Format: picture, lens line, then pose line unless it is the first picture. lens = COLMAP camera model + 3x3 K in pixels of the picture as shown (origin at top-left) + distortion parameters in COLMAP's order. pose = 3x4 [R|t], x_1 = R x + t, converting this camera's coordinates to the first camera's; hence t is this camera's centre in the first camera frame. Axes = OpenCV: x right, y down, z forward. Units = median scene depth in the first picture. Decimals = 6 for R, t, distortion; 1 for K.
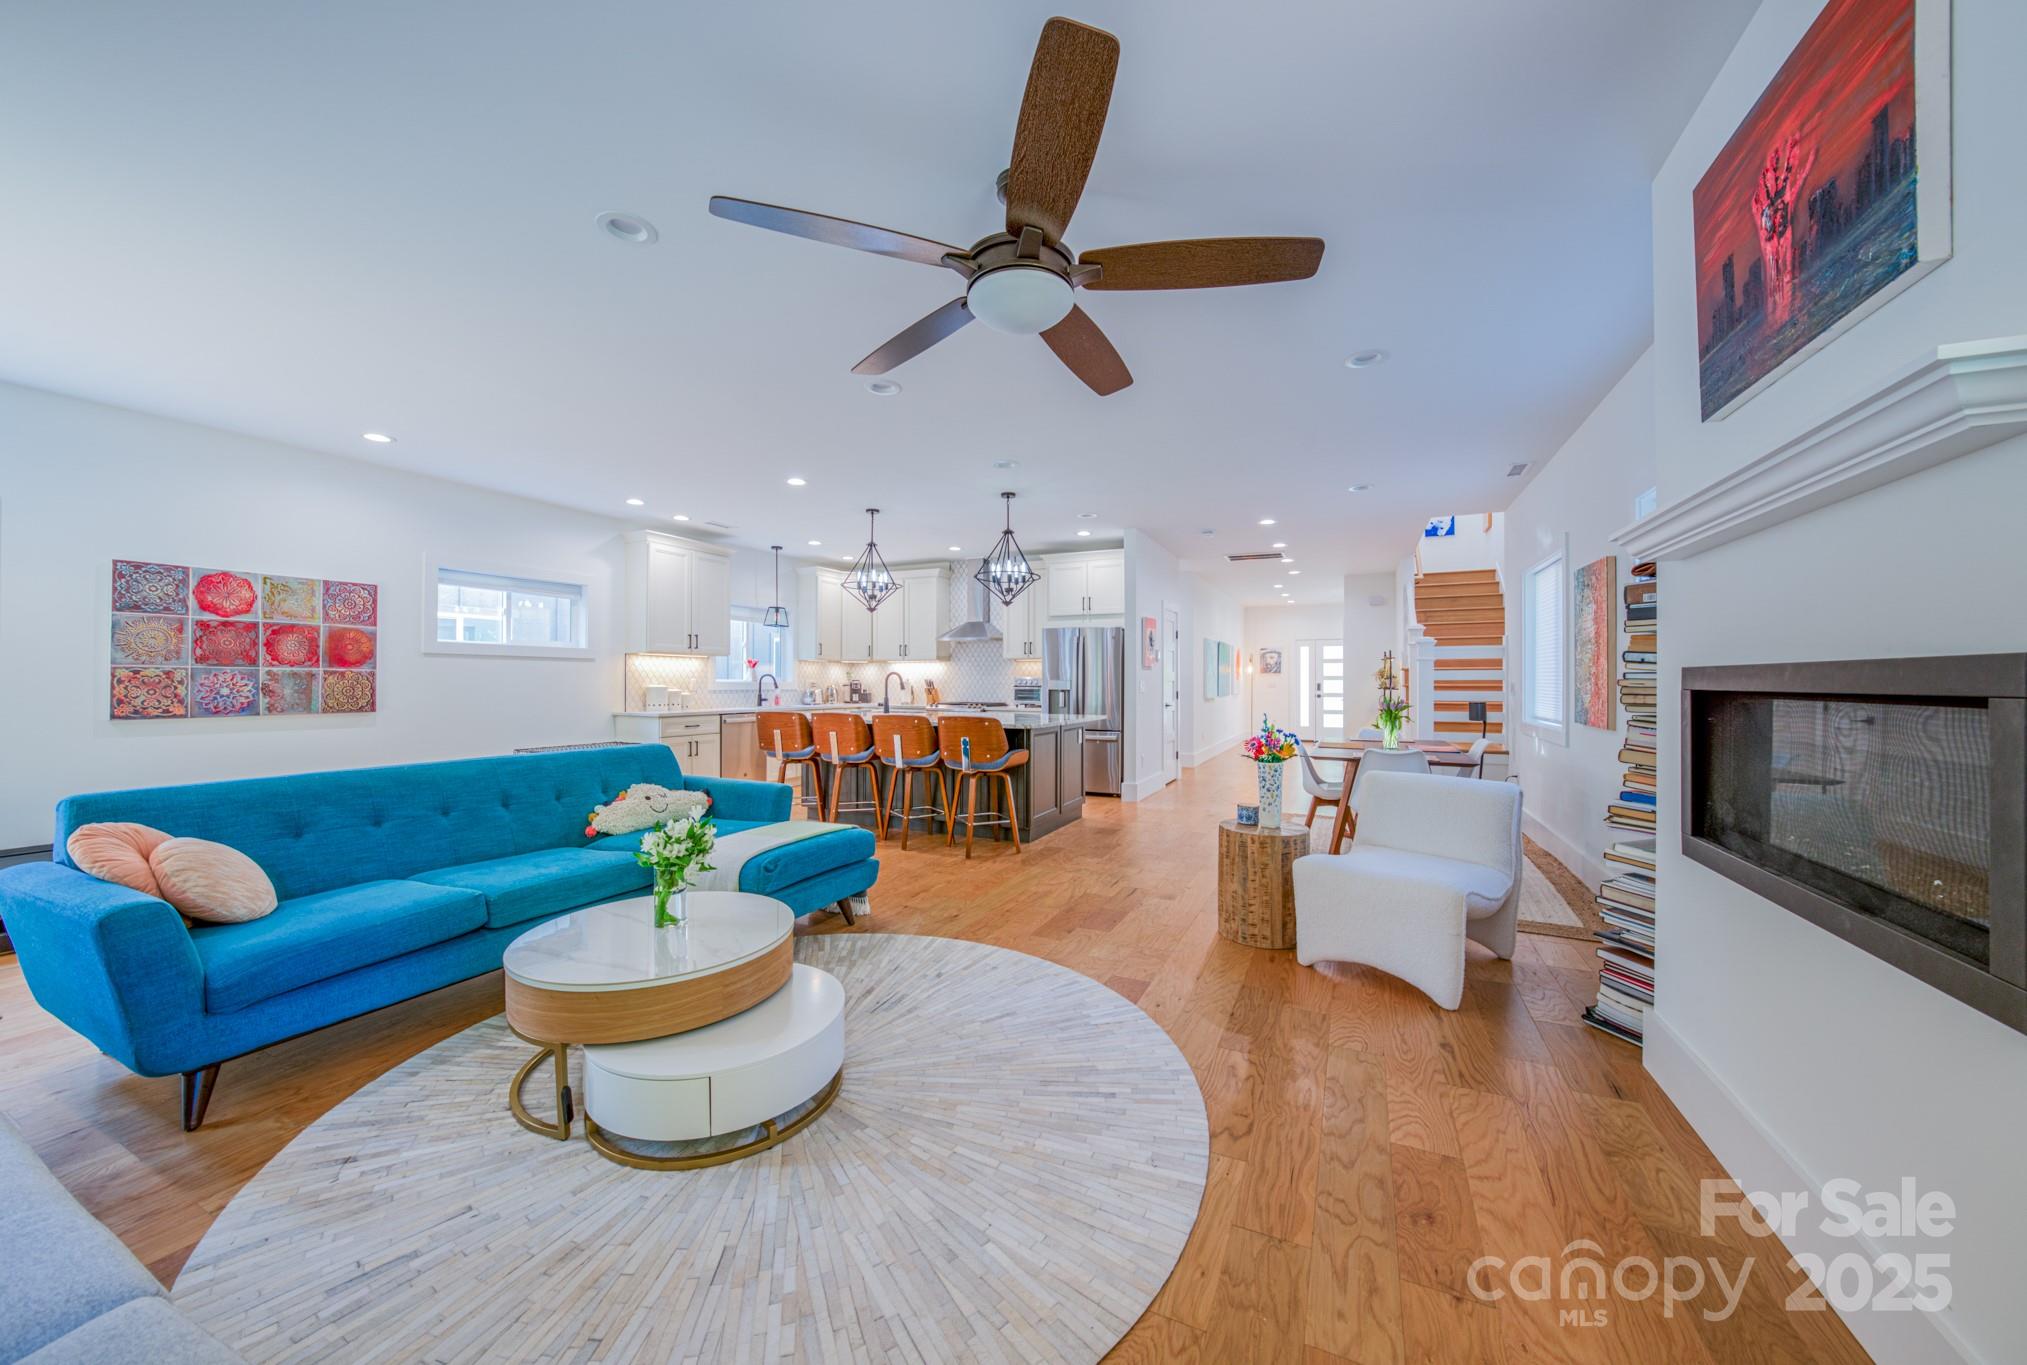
lens RADIAL K [[701.2, 0, 1010.8], [0, 701.2, 679.4], [0, 0, 1]] dist [-0.017097, 0.001301]
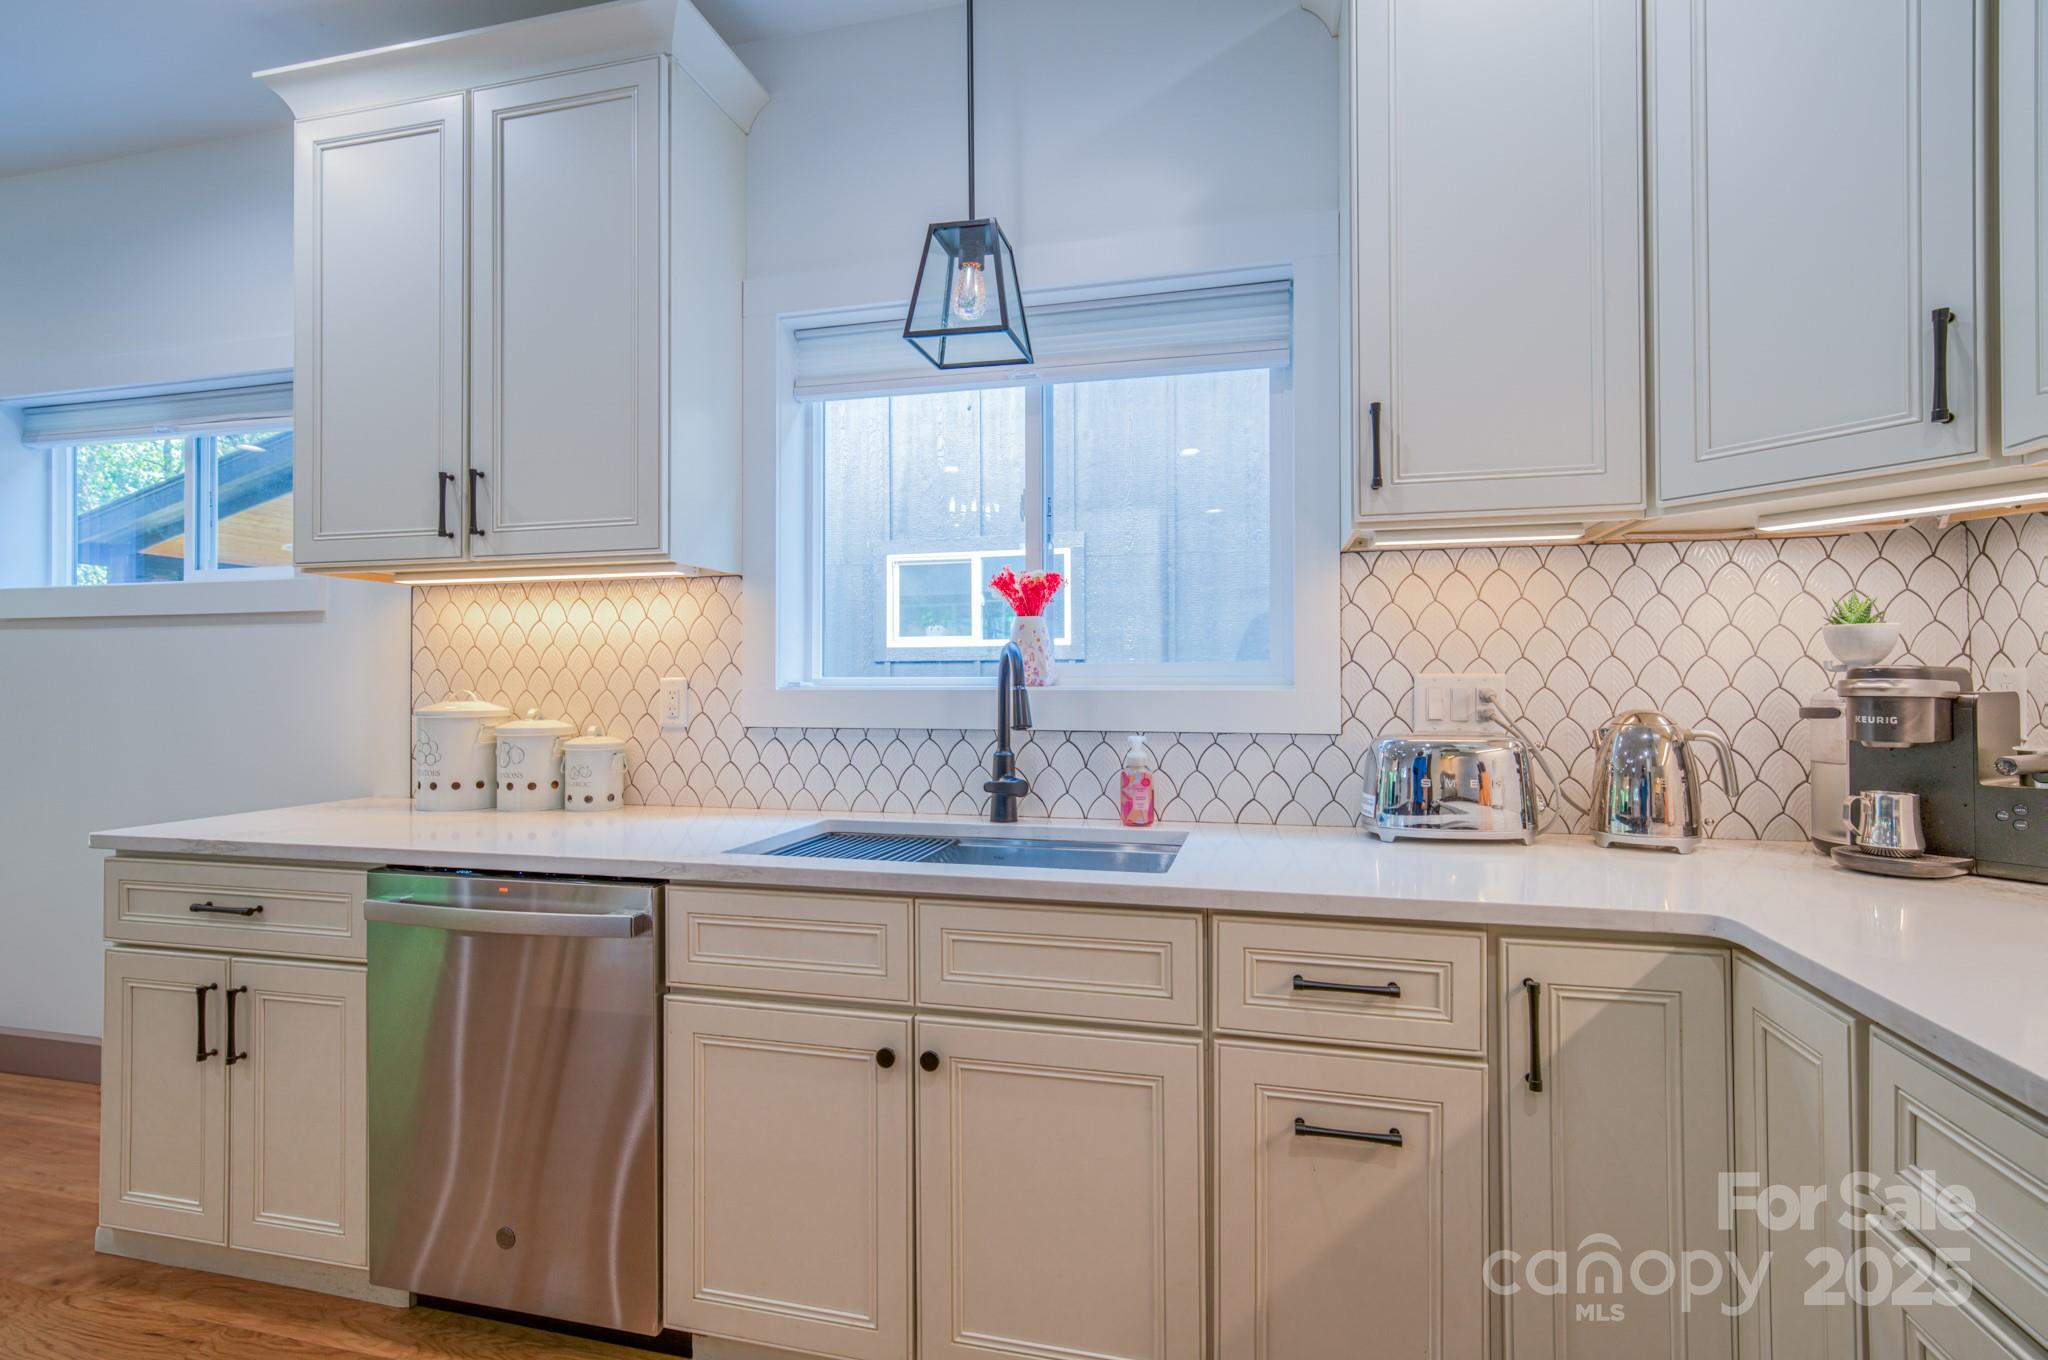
lens RADIAL K [[957.8, 0, 1026.2], [0, 957.8, 675.4], [0, 0, 1]] dist [-0.001826, -0.000058]
pose [[0.201635, -0.011890, -0.979389, -0.116501], [0.007106, 0.999918, -0.010676, 0.003378], [0.979435, -0.004807, 0.201702, 1.004791]]
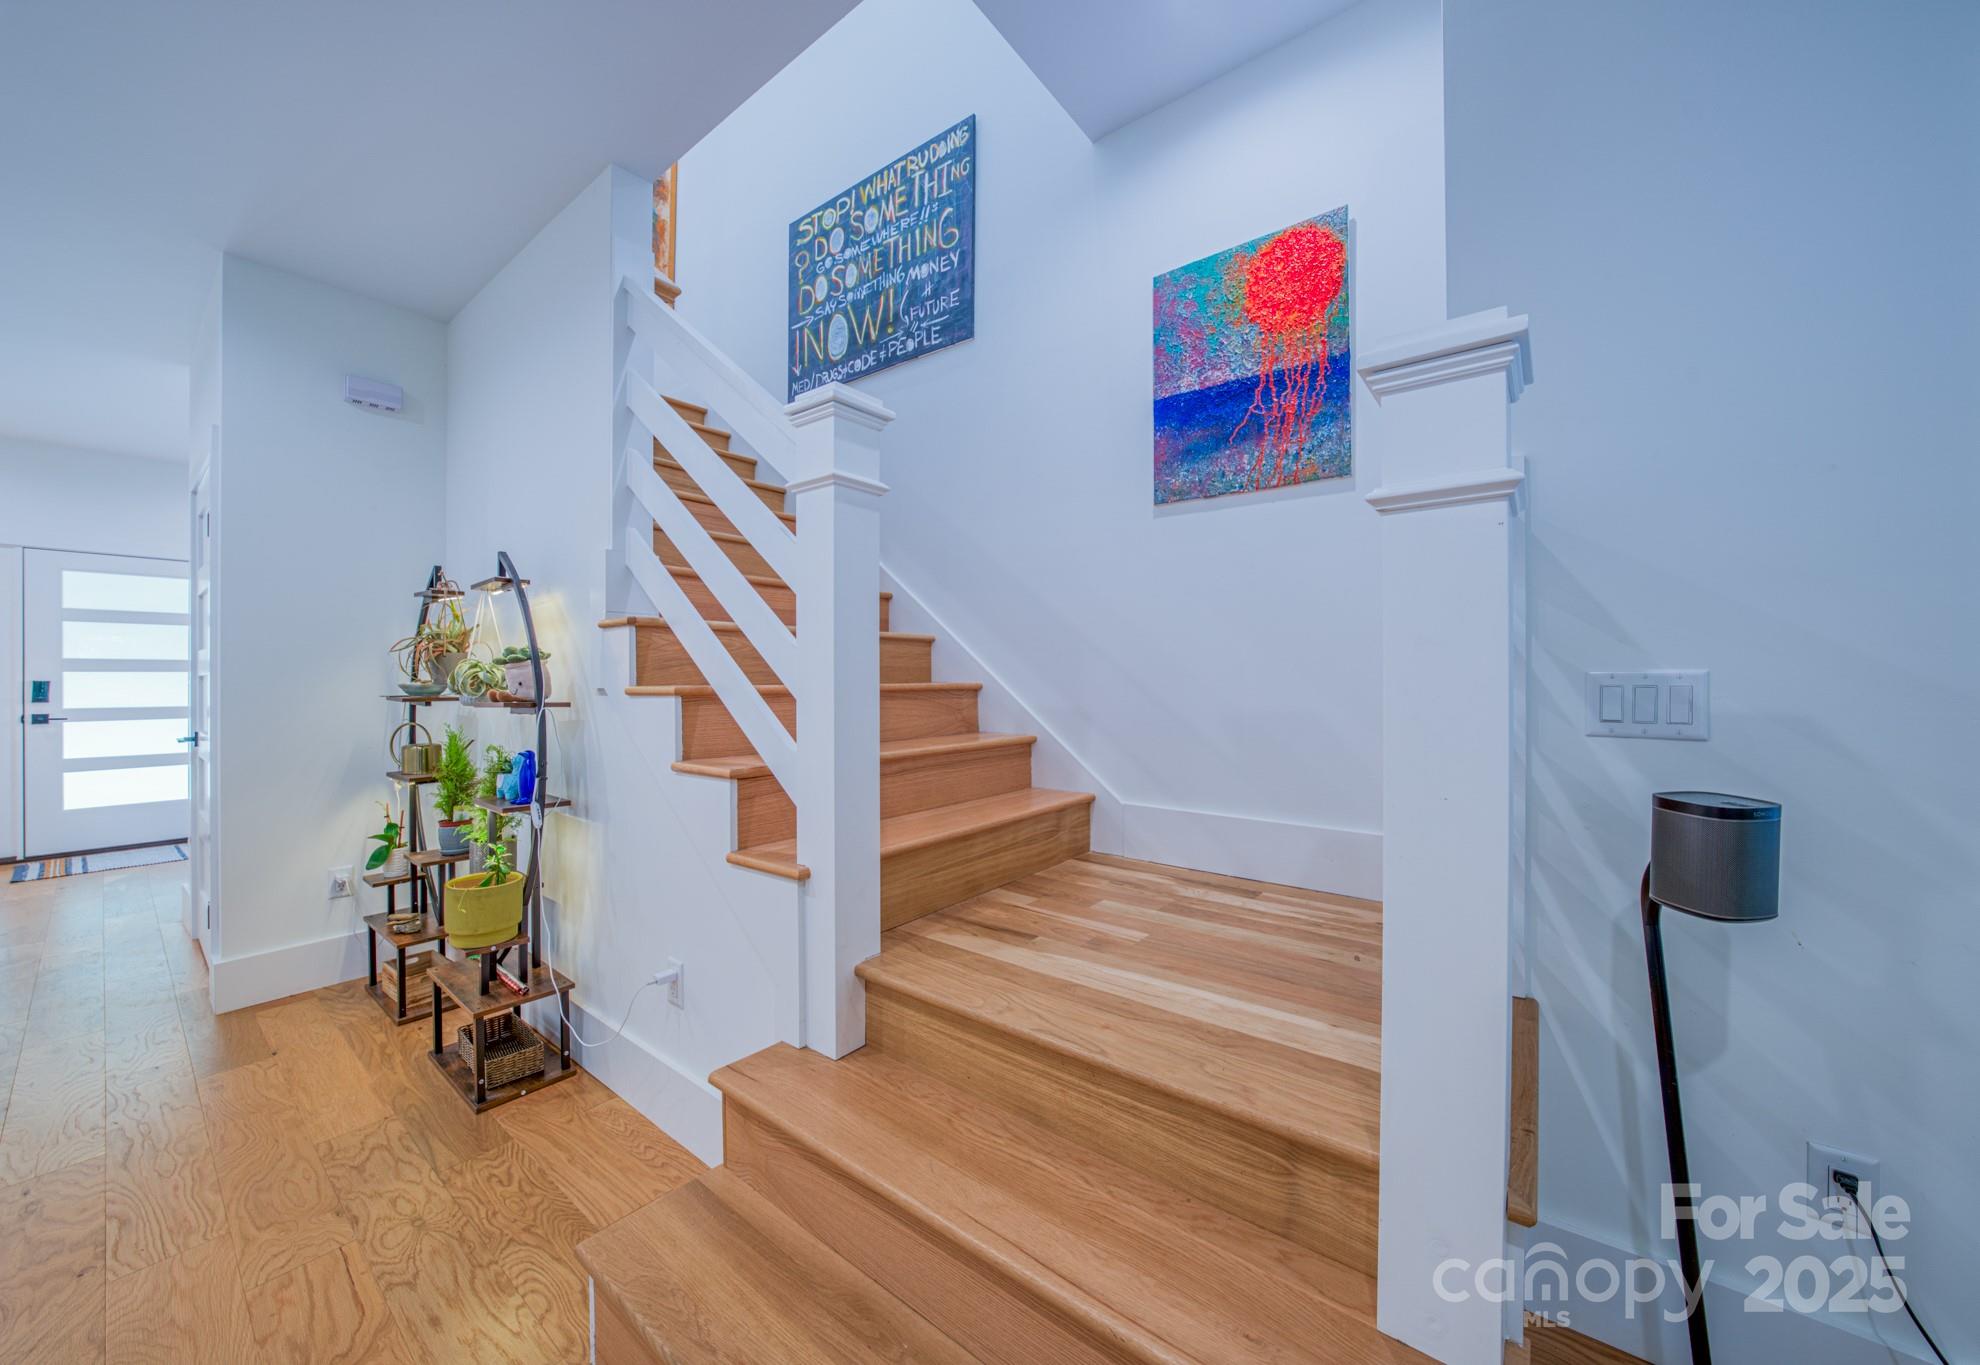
lens RADIAL K [[724.1, 0, 1023.6], [0, 724.1, 672.4], [0, 0, 1]] dist [-0.014005, 0.001147]
pose [[0.196081, 0.006660, 0.980565, 0.371933], [-0.003940, 0.999974, -0.006004, 0.003262], [-0.980580, -0.002686, 0.196102, 0.874352]]
